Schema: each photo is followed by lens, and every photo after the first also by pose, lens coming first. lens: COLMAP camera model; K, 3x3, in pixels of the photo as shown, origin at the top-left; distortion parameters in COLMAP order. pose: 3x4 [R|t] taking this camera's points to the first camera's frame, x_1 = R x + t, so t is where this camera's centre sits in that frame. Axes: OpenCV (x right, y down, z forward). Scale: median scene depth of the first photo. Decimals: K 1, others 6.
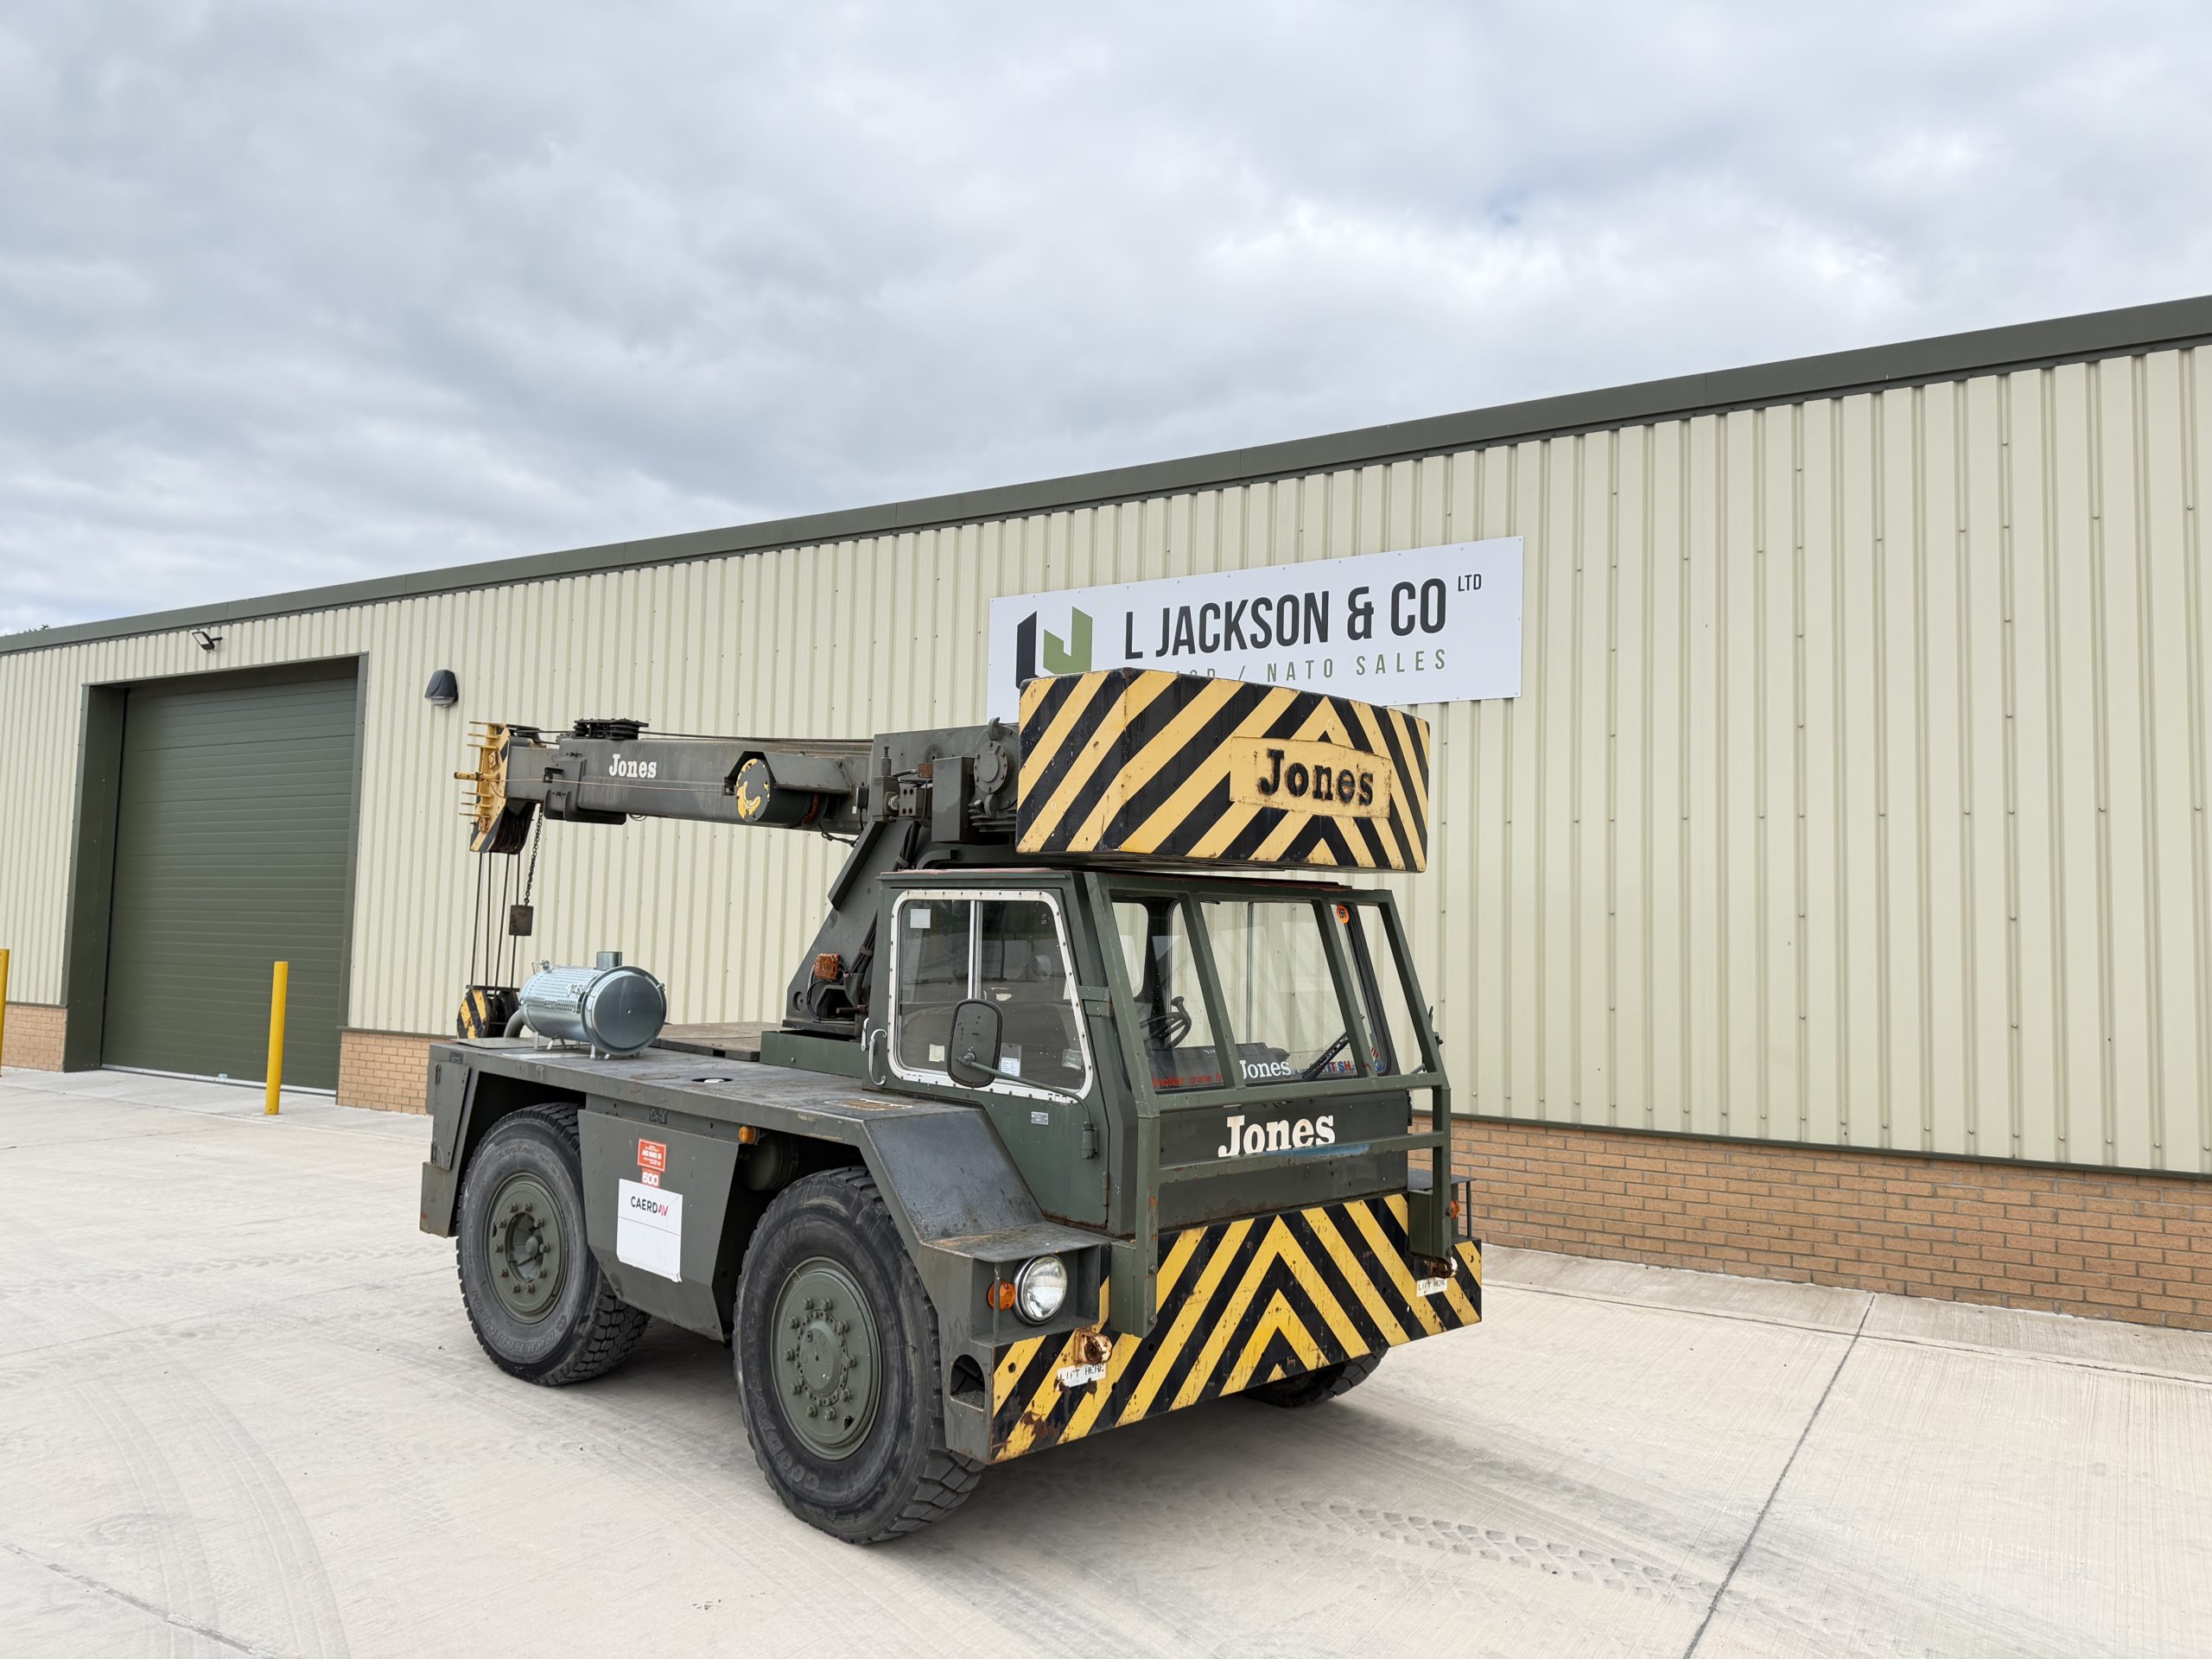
lens RADIAL K [[1579.3, 0, 1078.7], [0, 1579.3, 850.0], [0, 0, 1]] dist [0.130390, -0.193582]
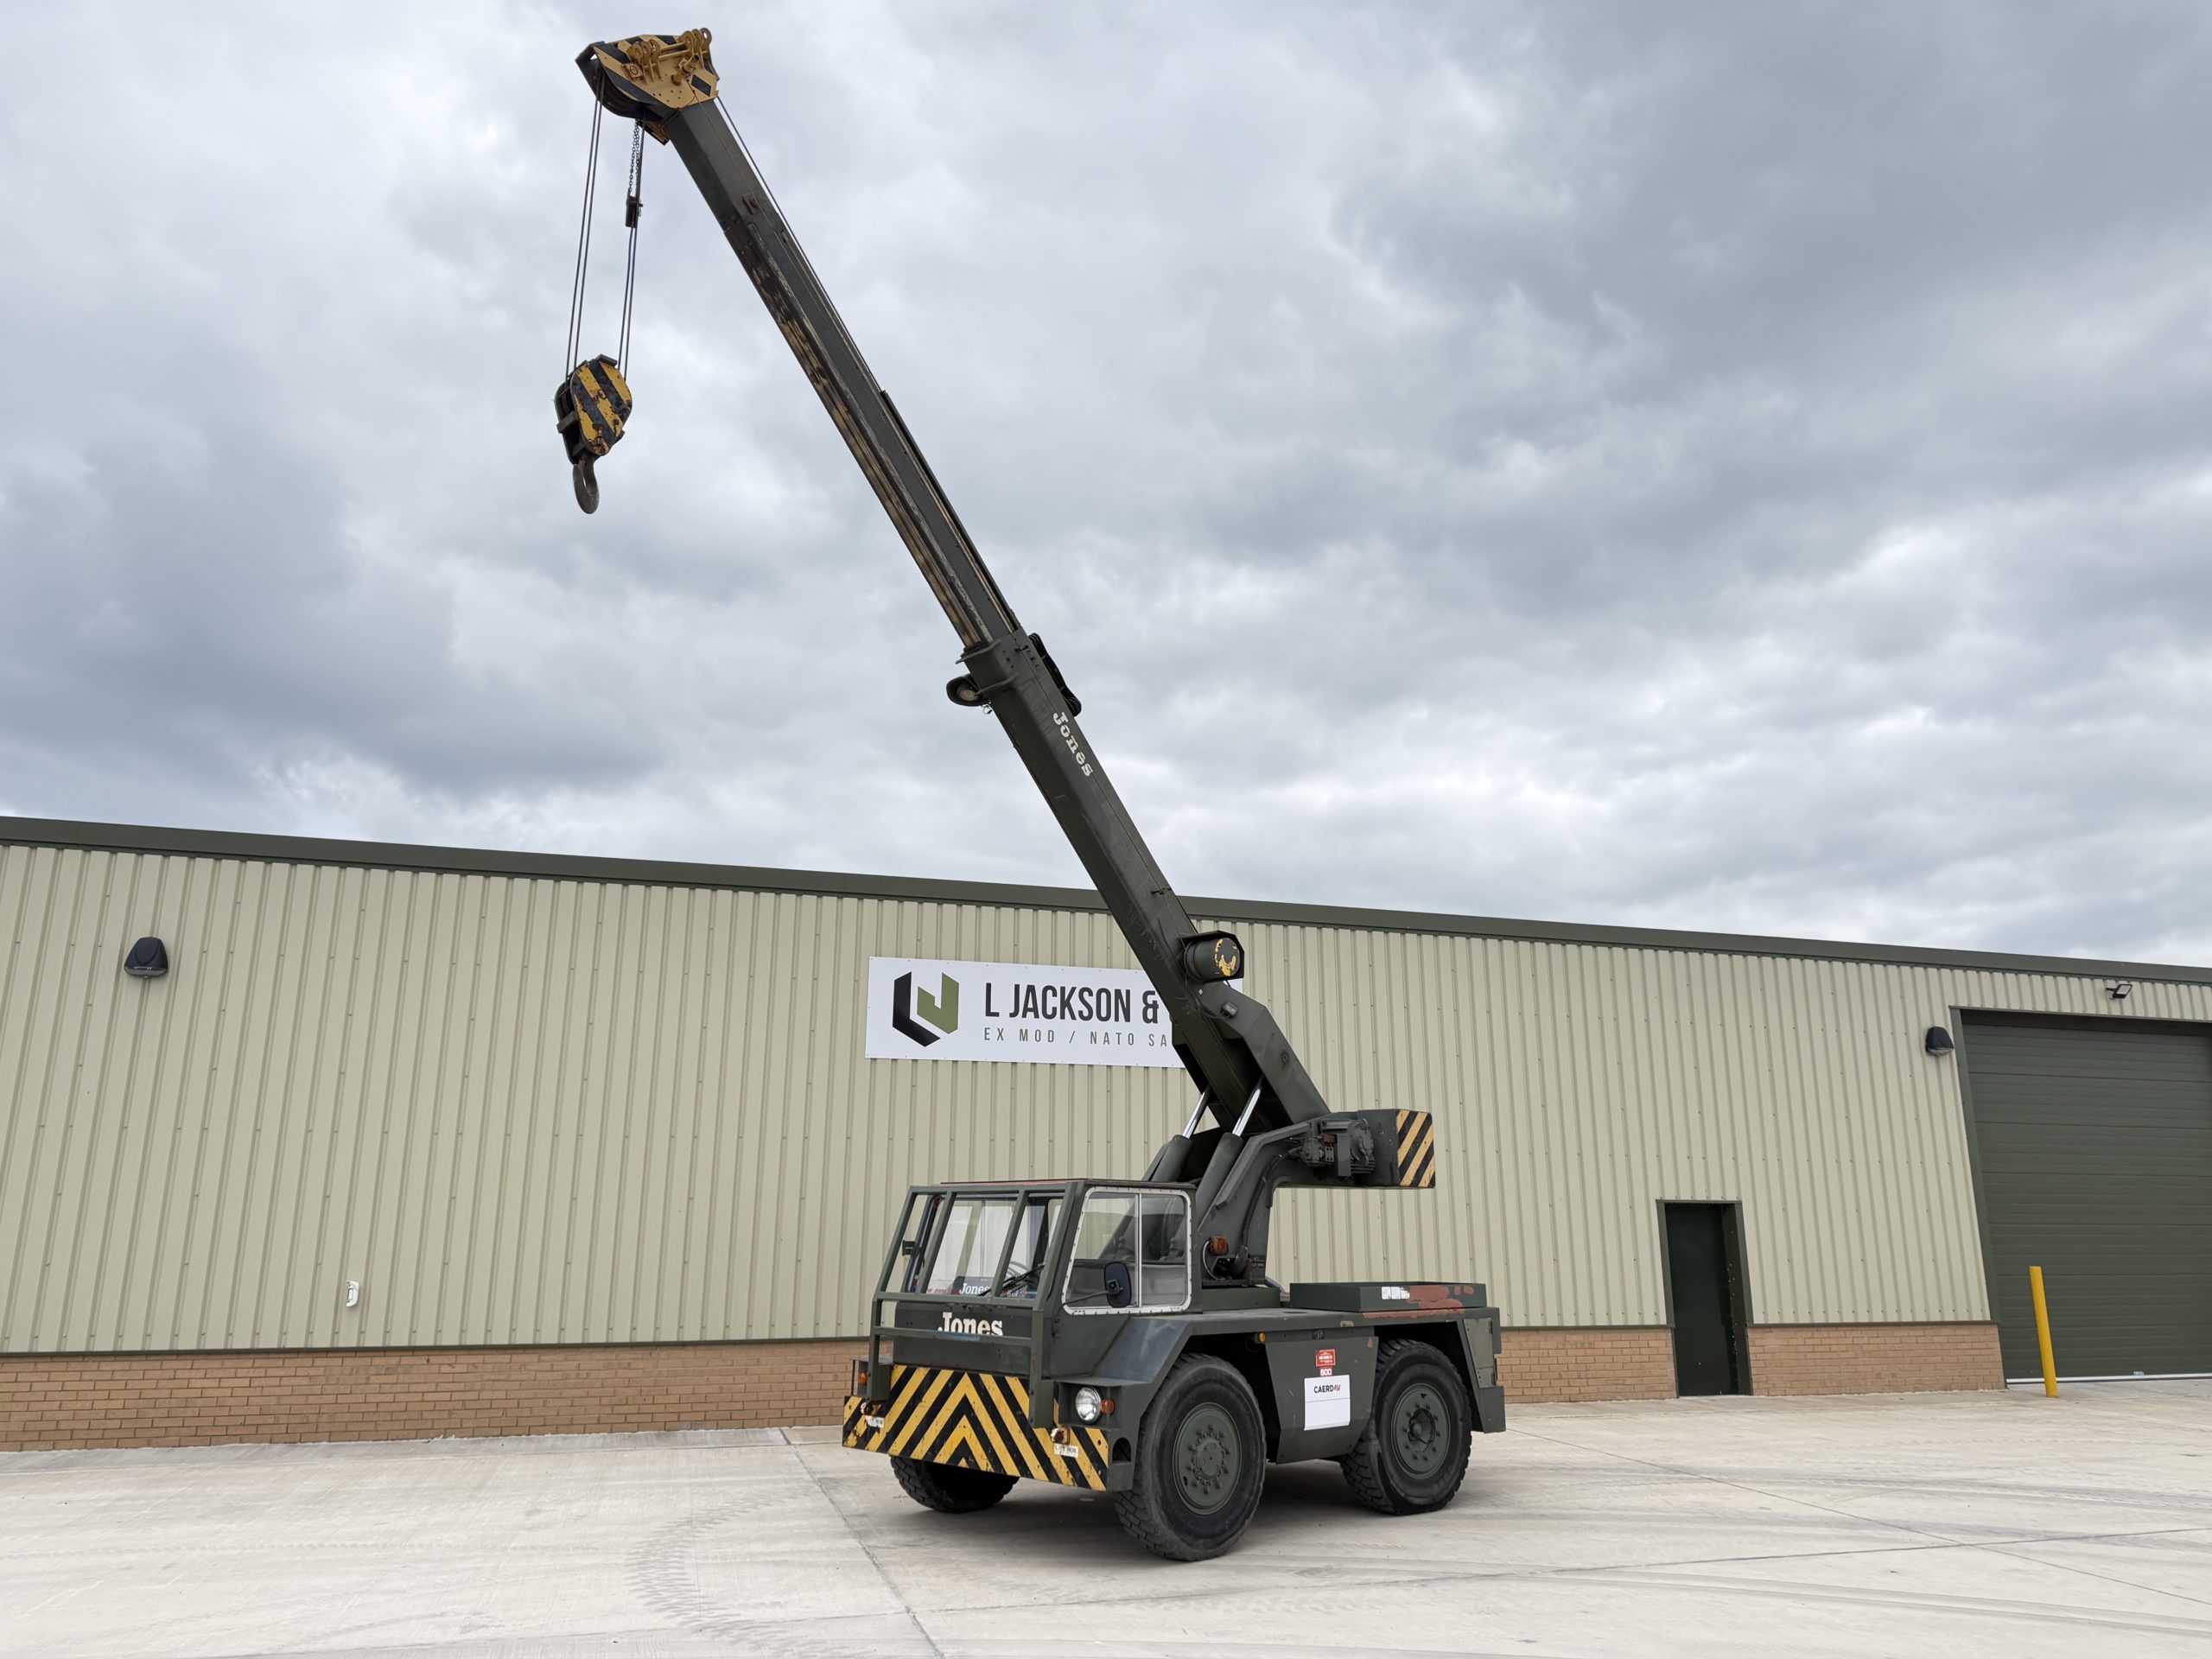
lens RADIAL K [[1547.2, 0, 1113.3], [0, 1547.2, 833.1], [0, 0, 1]] dist [0.132472, -0.213083]
pose [[0.660674, 0.165520, 0.732197, -1.033304], [-0.027909, 0.980130, -0.196385, -0.013300], [-0.750154, 0.109312, 0.652166, -0.006889]]
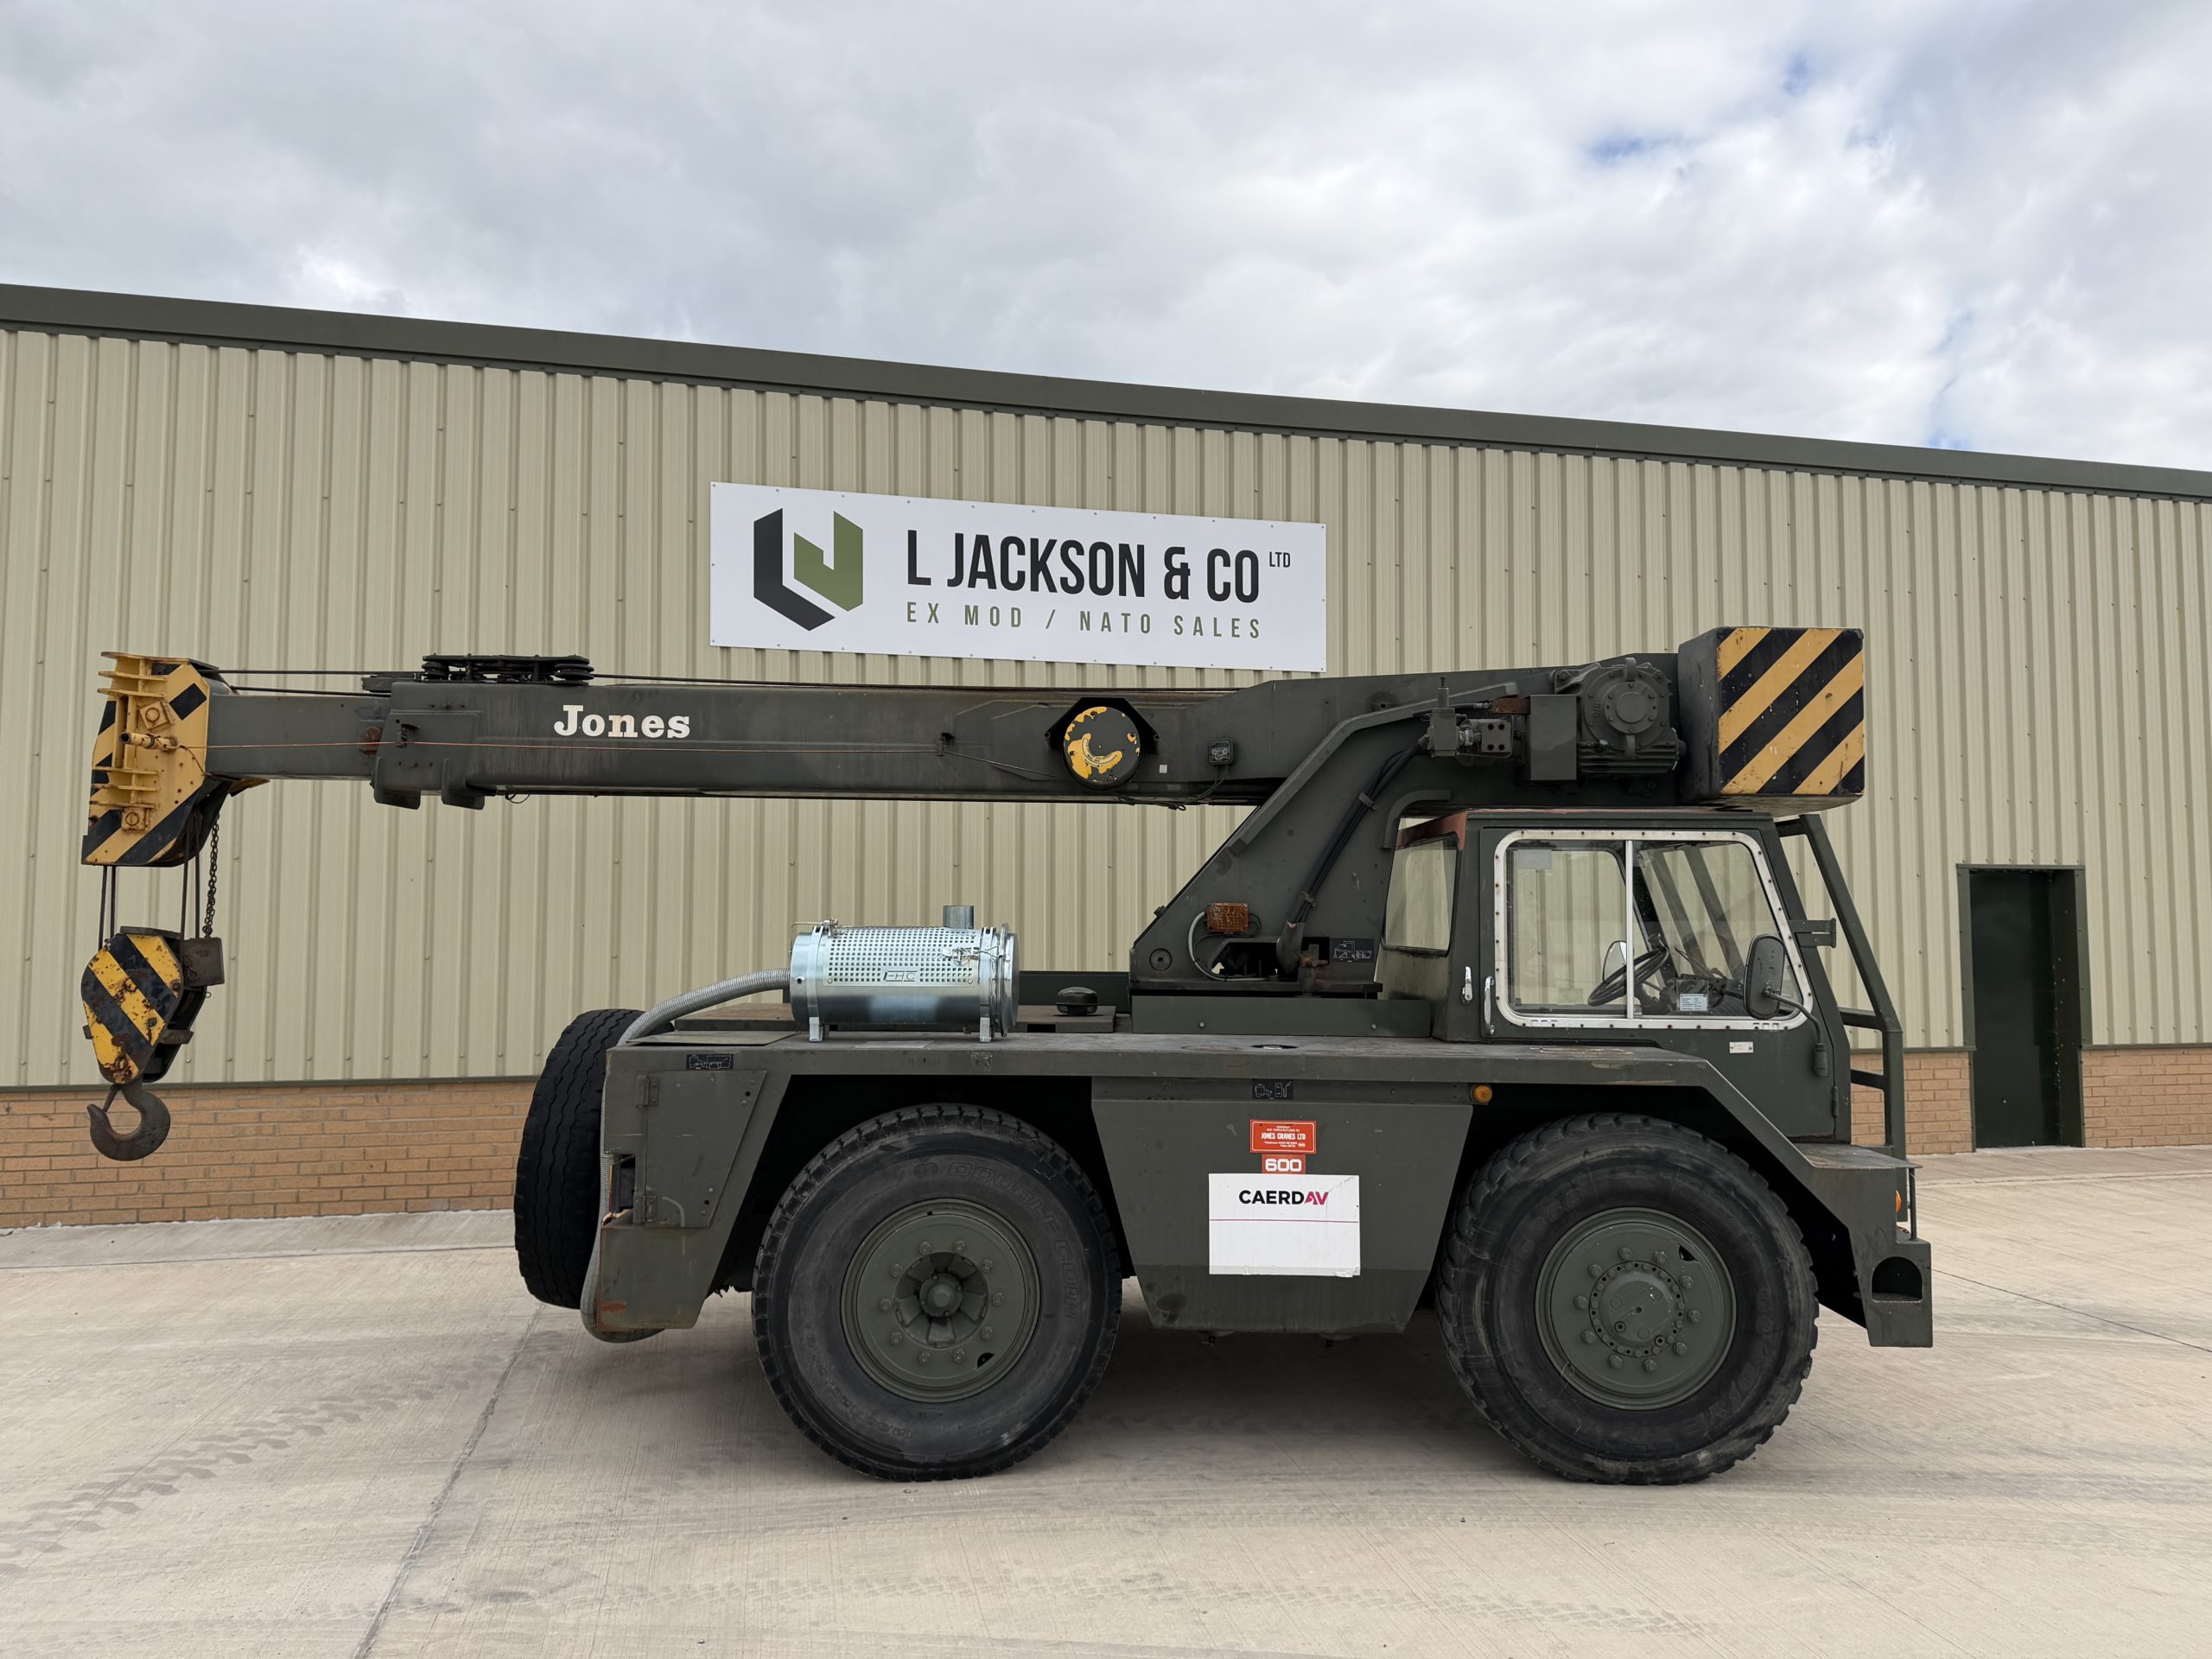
lens RADIAL K [[1573.7, 0, 1115.9], [0, 1573.7, 850.5], [0, 0, 1]] dist [0.111019, -0.128387]
pose [[0.701164, 0.015953, 0.712822, -0.567272], [-0.021853, 0.999761, -0.000880, 0.028679], [-0.712665, -0.014960, 0.701345, 0.330383]]
